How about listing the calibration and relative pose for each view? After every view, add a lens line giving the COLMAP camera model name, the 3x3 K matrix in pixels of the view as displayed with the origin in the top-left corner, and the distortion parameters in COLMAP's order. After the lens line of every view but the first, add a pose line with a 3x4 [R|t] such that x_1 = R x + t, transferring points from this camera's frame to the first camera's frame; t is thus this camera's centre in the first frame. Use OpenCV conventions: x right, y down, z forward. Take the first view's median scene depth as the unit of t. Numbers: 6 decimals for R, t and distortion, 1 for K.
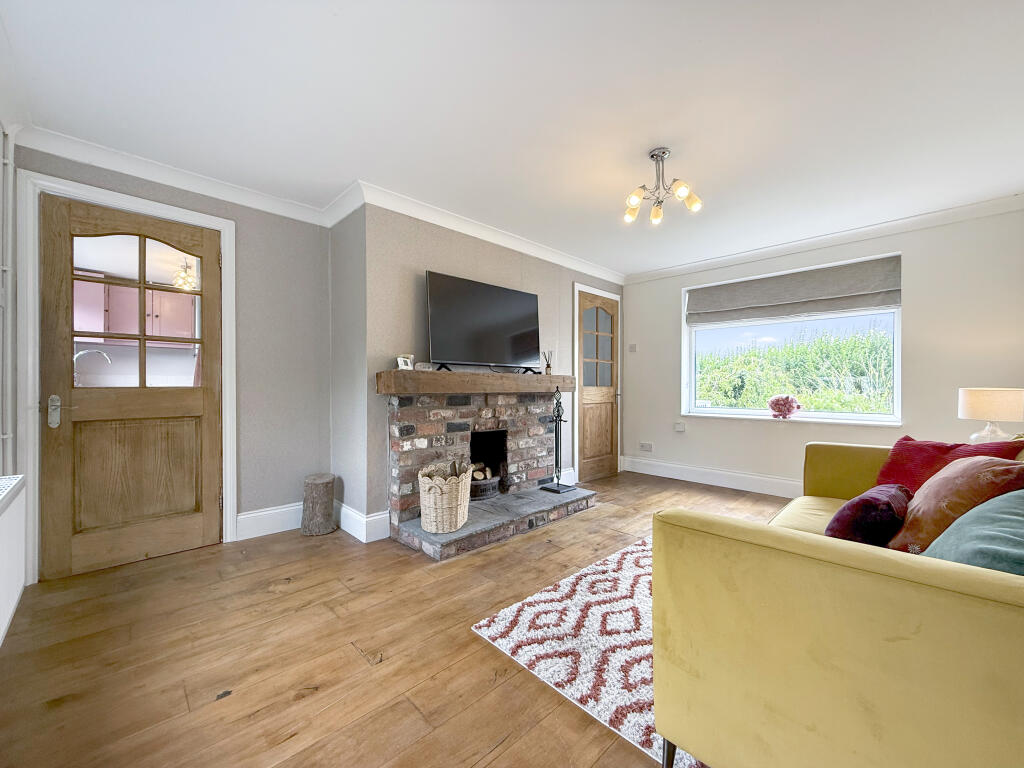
lens RADIAL K [[406.1, 0, 512.0], [0, 406.1, 384.0], [0, 0, 1]] dist [-0.000458, -0.000138]
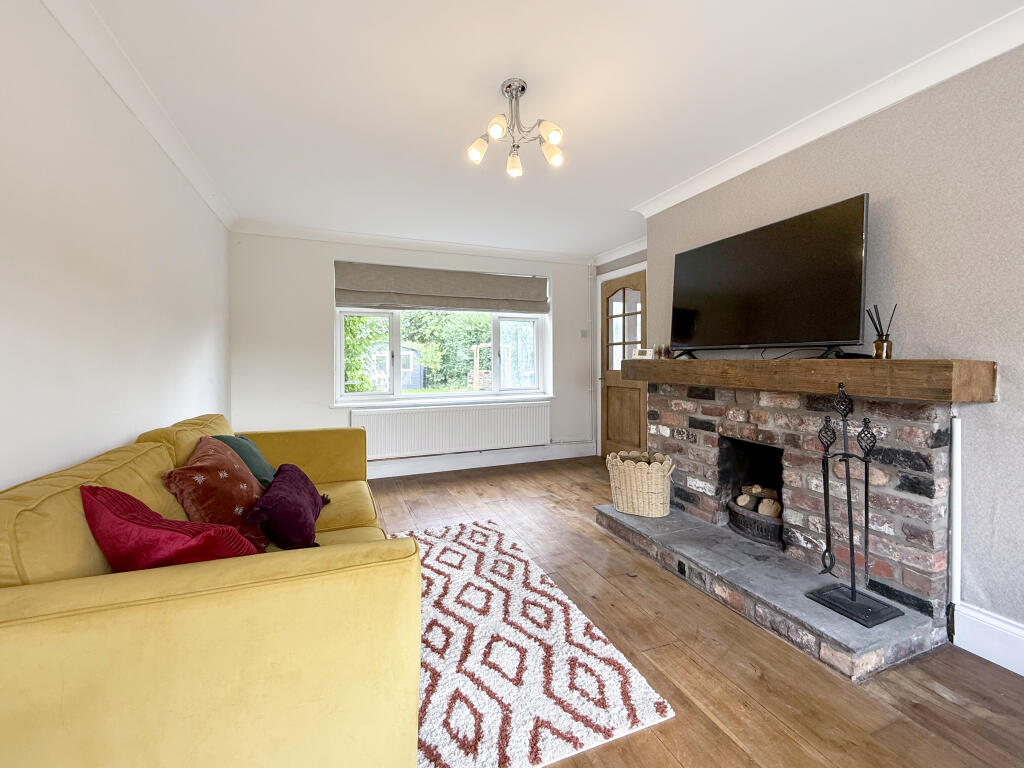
lens RADIAL K [[433.8, 0, 508.9], [0, 433.8, 357.8], [0, 0, 1]] dist [-0.000152, -0.000036]
pose [[-0.380837, -0.006540, -0.924619, 0.913613], [0.006302, 0.999933, -0.009668, -0.027299], [0.924621, -0.009509, -0.380771, 1.046575]]
